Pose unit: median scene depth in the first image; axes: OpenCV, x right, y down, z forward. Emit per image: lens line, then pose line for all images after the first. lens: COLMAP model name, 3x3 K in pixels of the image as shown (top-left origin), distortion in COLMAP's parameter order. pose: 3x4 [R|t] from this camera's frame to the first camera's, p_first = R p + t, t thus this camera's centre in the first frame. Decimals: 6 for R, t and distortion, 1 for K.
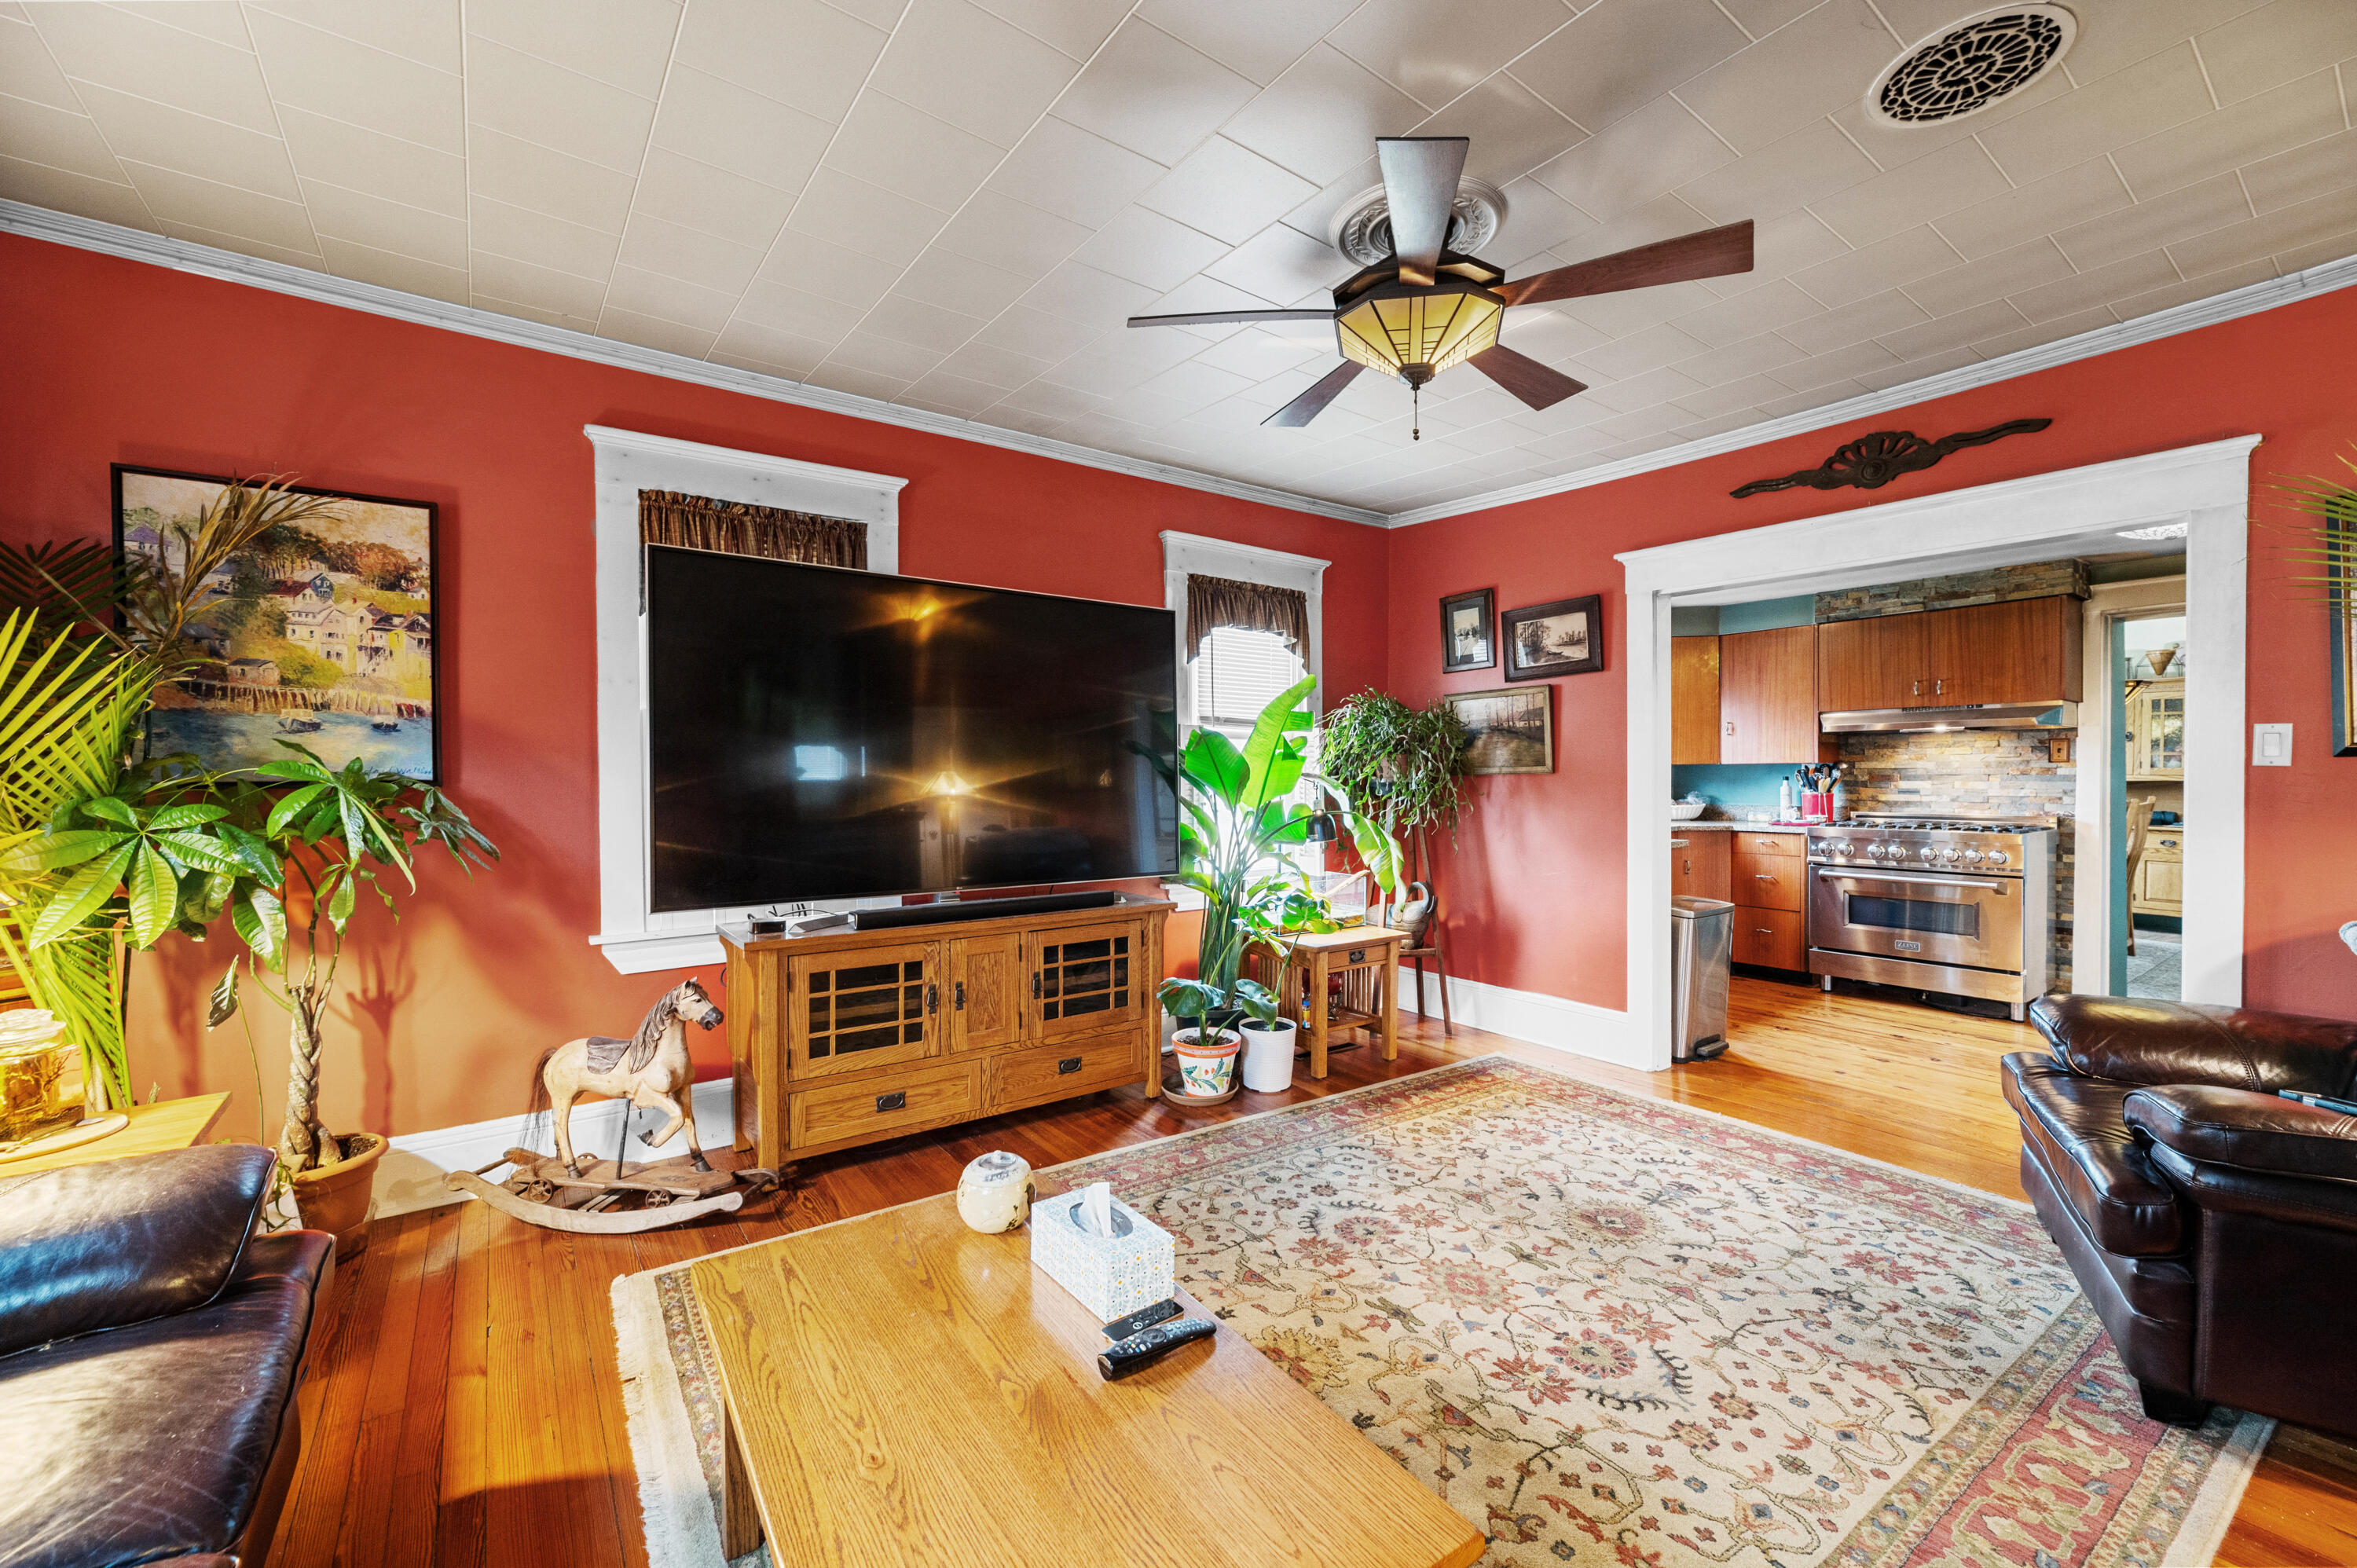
lens RADIAL K [[943.7, 0, 1185.2], [0, 943.7, 780.4], [0, 0, 1]] dist [0.000728, -0.000575]
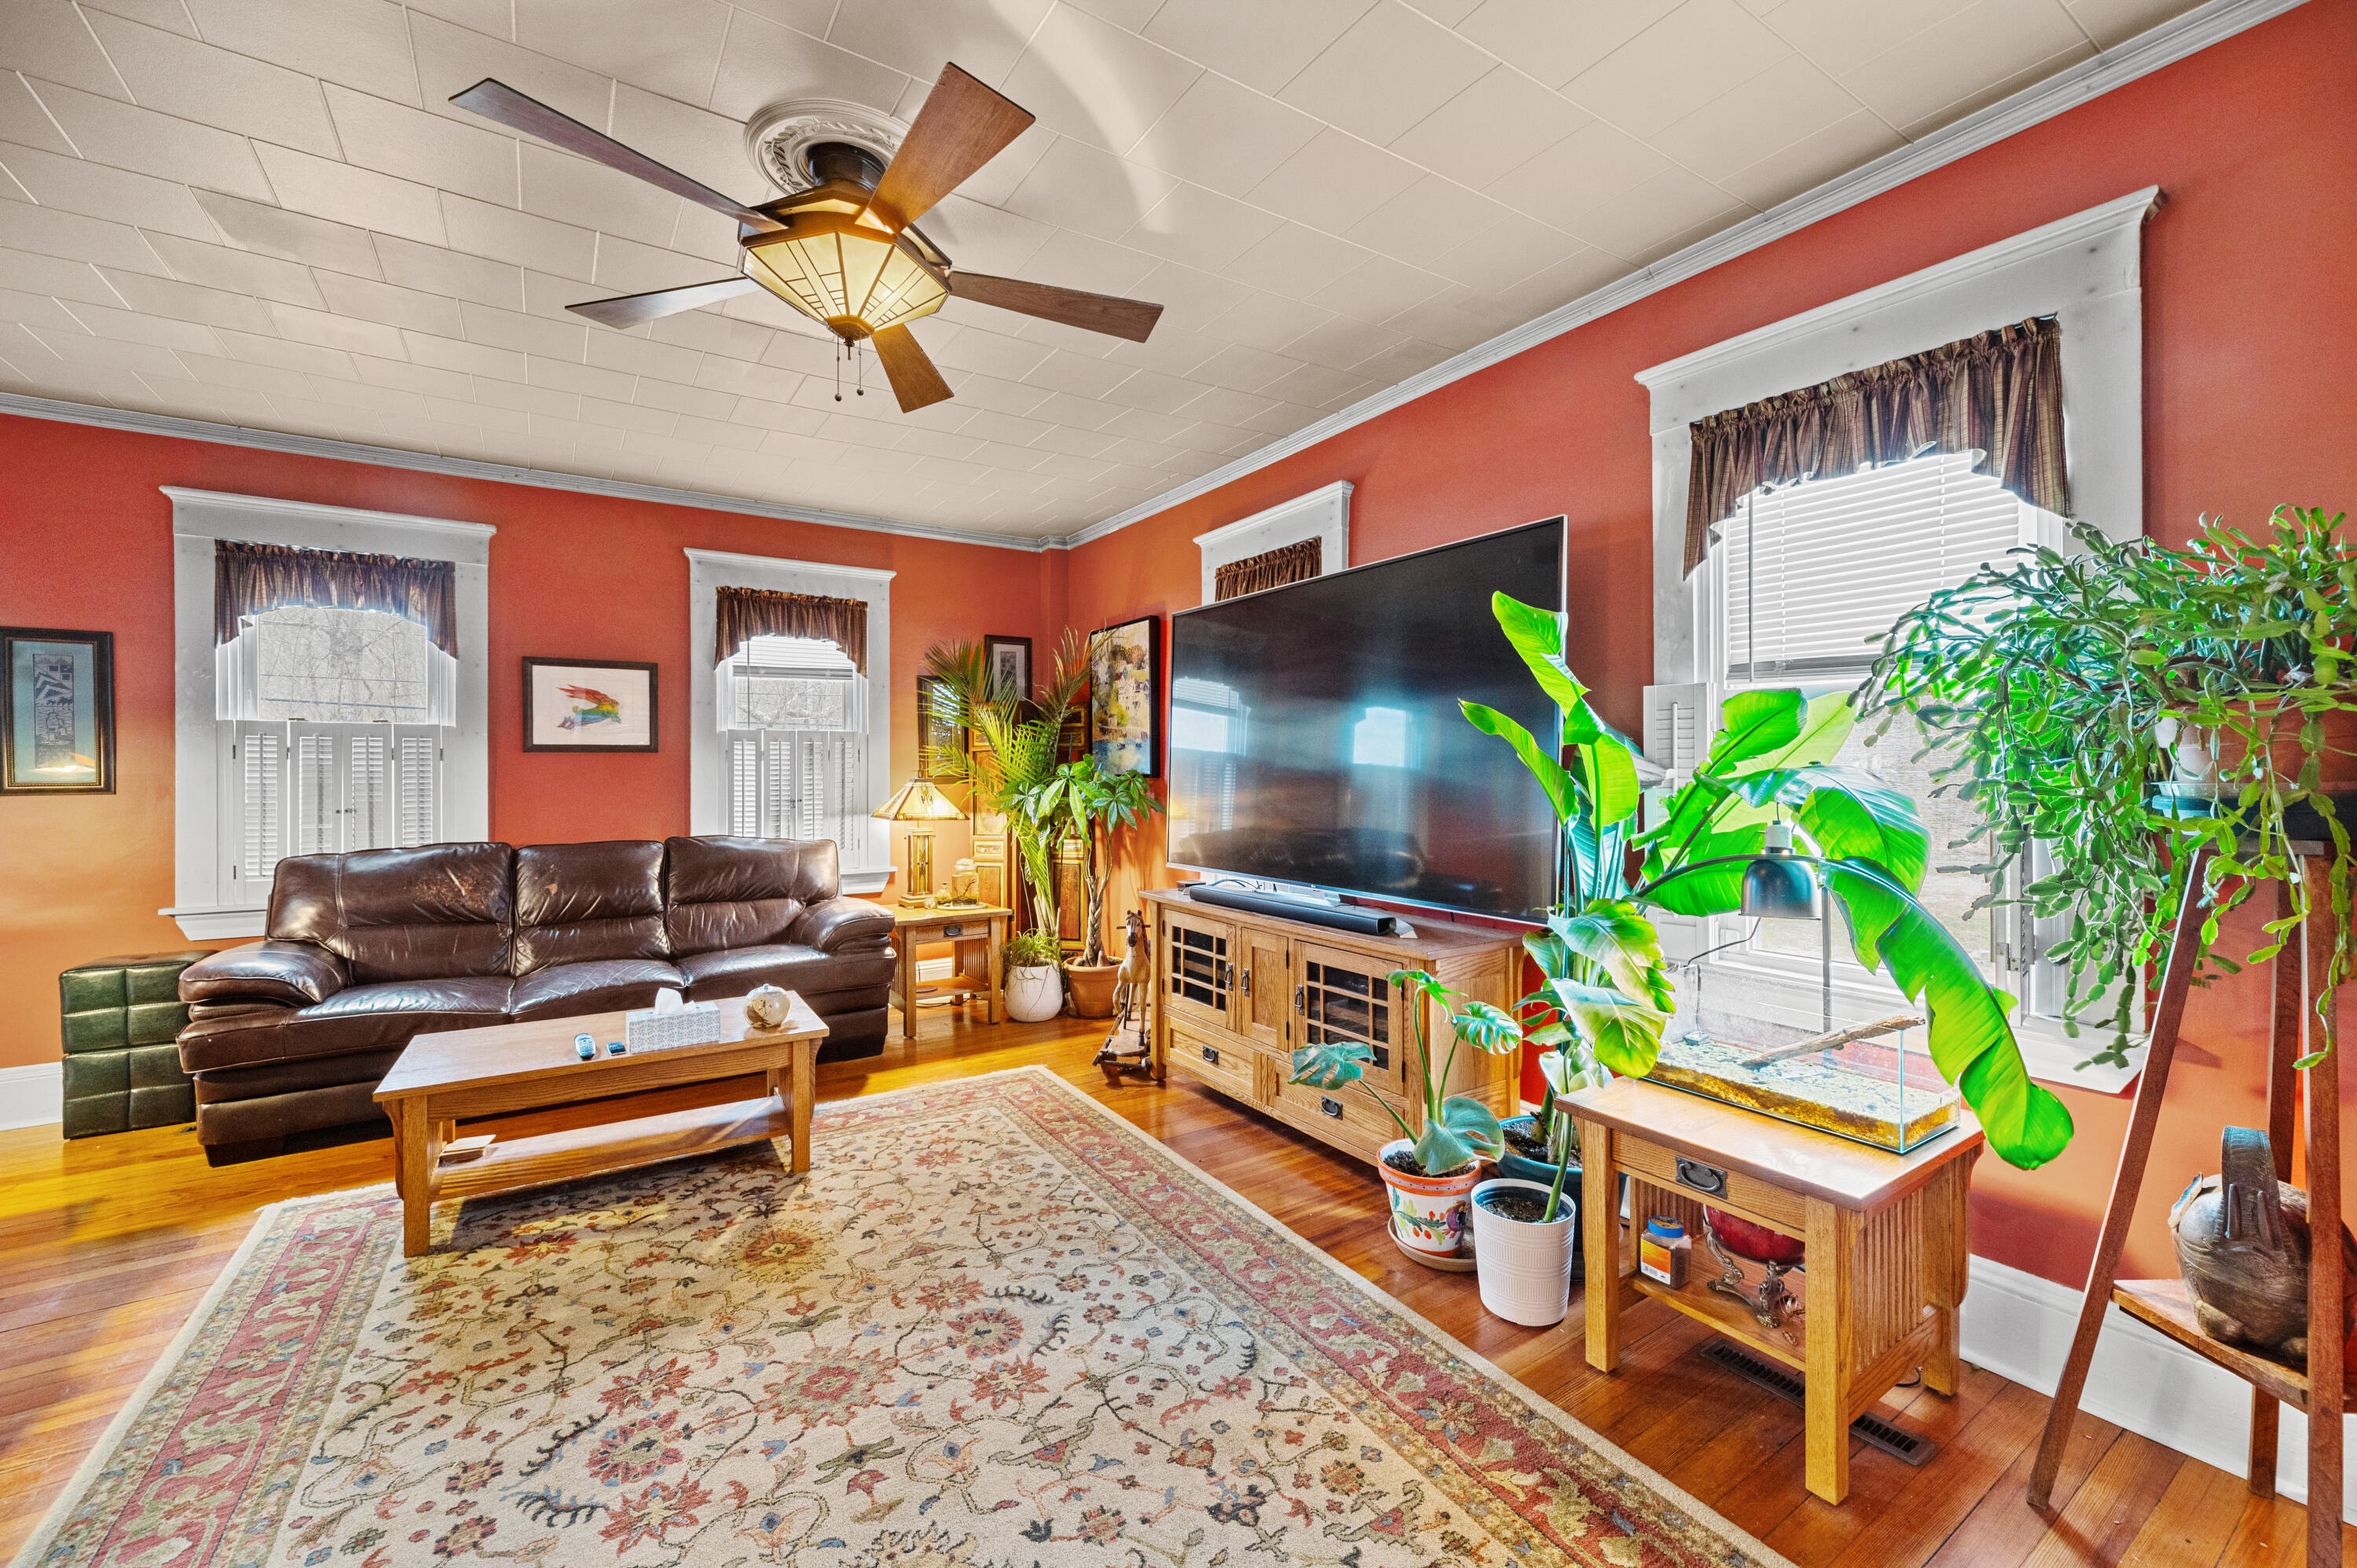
lens RADIAL K [[943.7, 0, 1185.2], [0, 943.7, 780.4], [0, 0, 1]] dist [0.000728, -0.000575]
pose [[-0.041619, 0.011388, -0.999069, 0.935759], [-0.004289, 0.999924, 0.011577, -0.009309], [0.999124, 0.004767, -0.041567, 1.131838]]
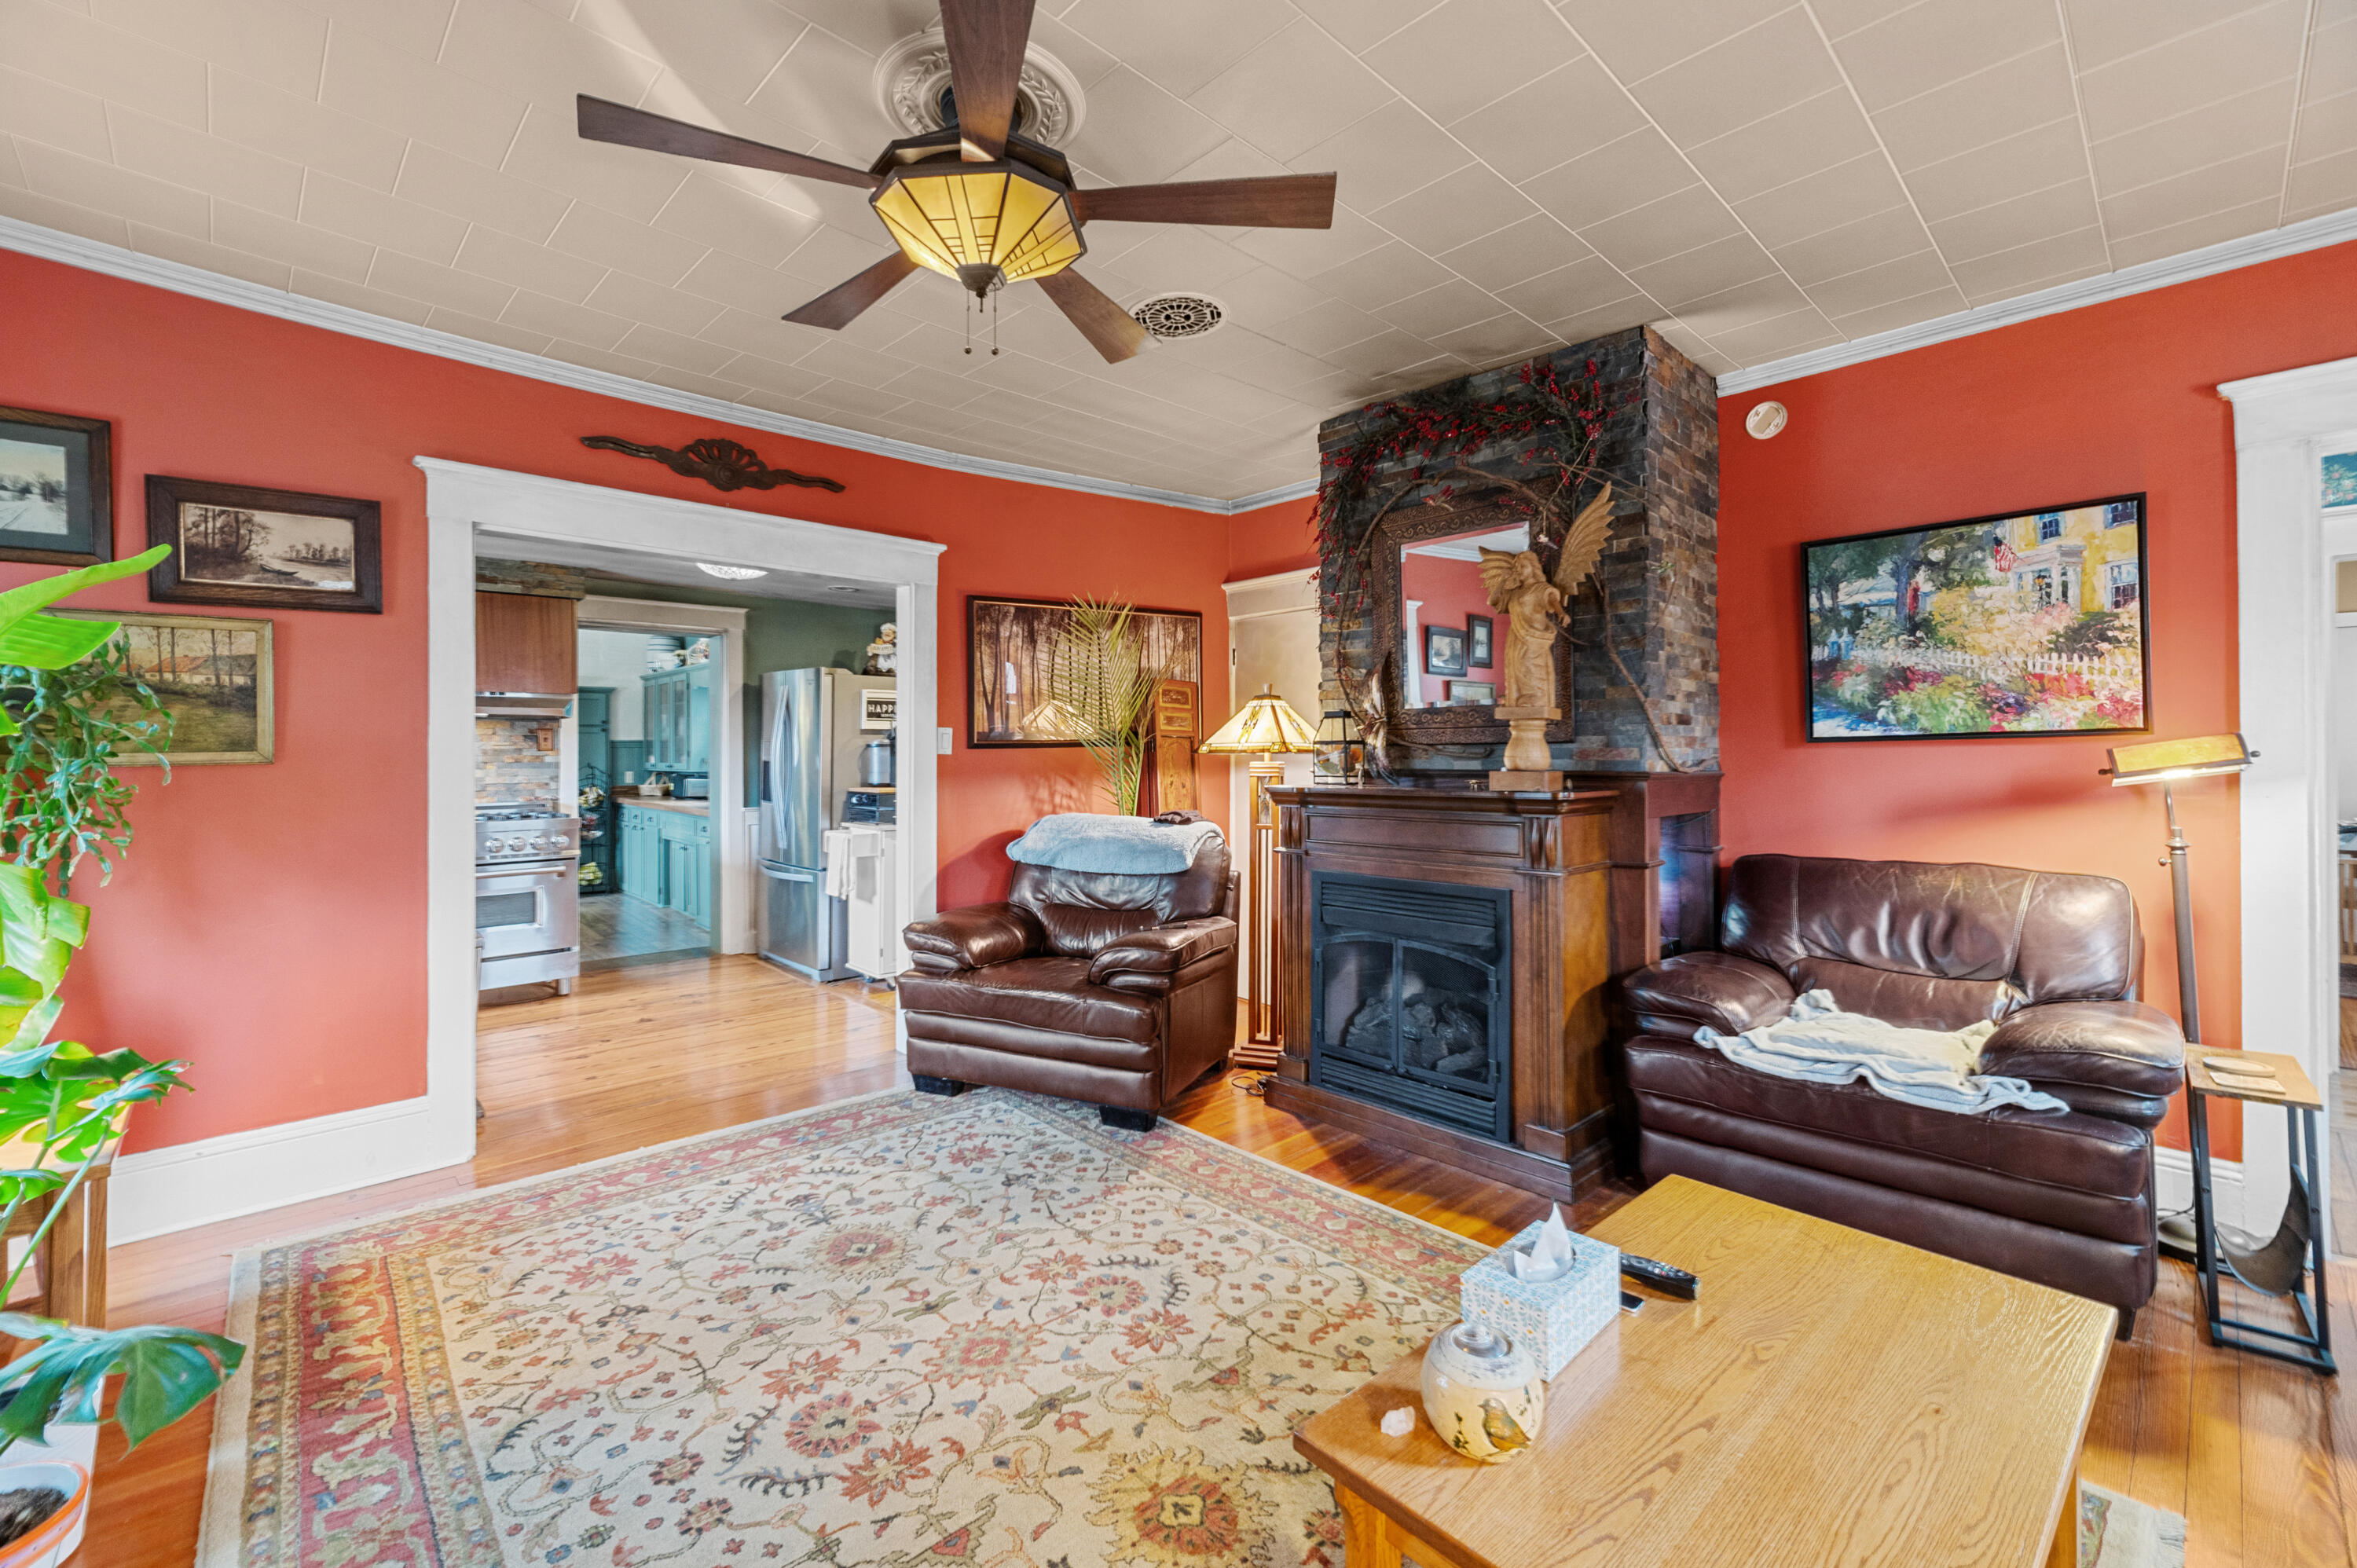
lens RADIAL K [[991.8, 0, 1170.8], [0, 991.8, 744.4], [0, 0, 1]] dist [-0.001375, -0.000455]
pose [[-0.128067, 0.012353, 0.991689, -0.528531], [0.013480, 0.999852, -0.010713, -0.008004], [-0.991674, 0.011996, -0.128214, 0.791270]]
